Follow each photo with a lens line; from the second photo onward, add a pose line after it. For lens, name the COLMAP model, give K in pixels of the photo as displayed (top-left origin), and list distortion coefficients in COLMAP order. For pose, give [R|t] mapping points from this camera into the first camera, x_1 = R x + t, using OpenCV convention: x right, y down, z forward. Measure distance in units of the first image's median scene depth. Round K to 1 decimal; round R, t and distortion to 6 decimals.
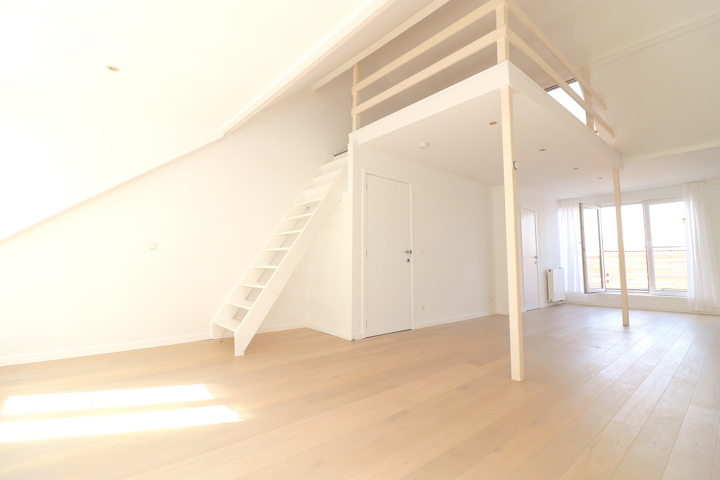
lens RADIAL K [[330.3, 0, 363.1], [0, 330.3, 235.0], [0, 0, 1]] dist [-0.024799, -0.000214]
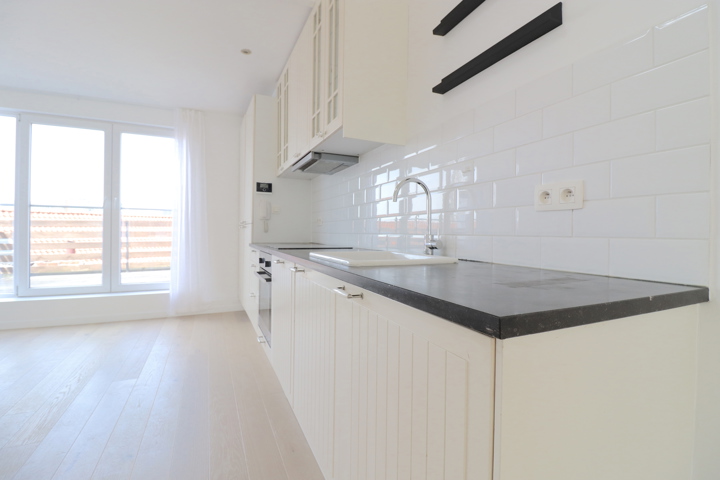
lens RADIAL K [[330.3, 0, 363.1], [0, 330.3, 235.0], [0, 0, 1]] dist [-0.024799, -0.000214]
pose [[0.281249, -0.012538, 0.959553, 0.492234], [-0.089710, 0.995192, 0.039298, 0.025219], [-0.955432, -0.097134, 0.278772, 0.461480]]
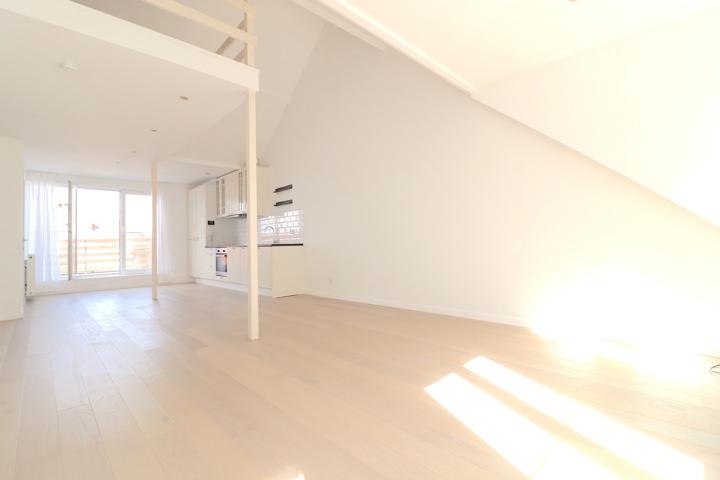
lens RADIAL K [[330.3, 0, 363.1], [0, 330.3, 235.0], [0, 0, 1]] dist [-0.024799, -0.000214]
pose [[-0.055099, 0.020618, 0.998268, -0.296374], [-0.064782, 0.997606, -0.024180, 0.023113], [-0.996377, -0.066002, -0.053632, 0.261977]]
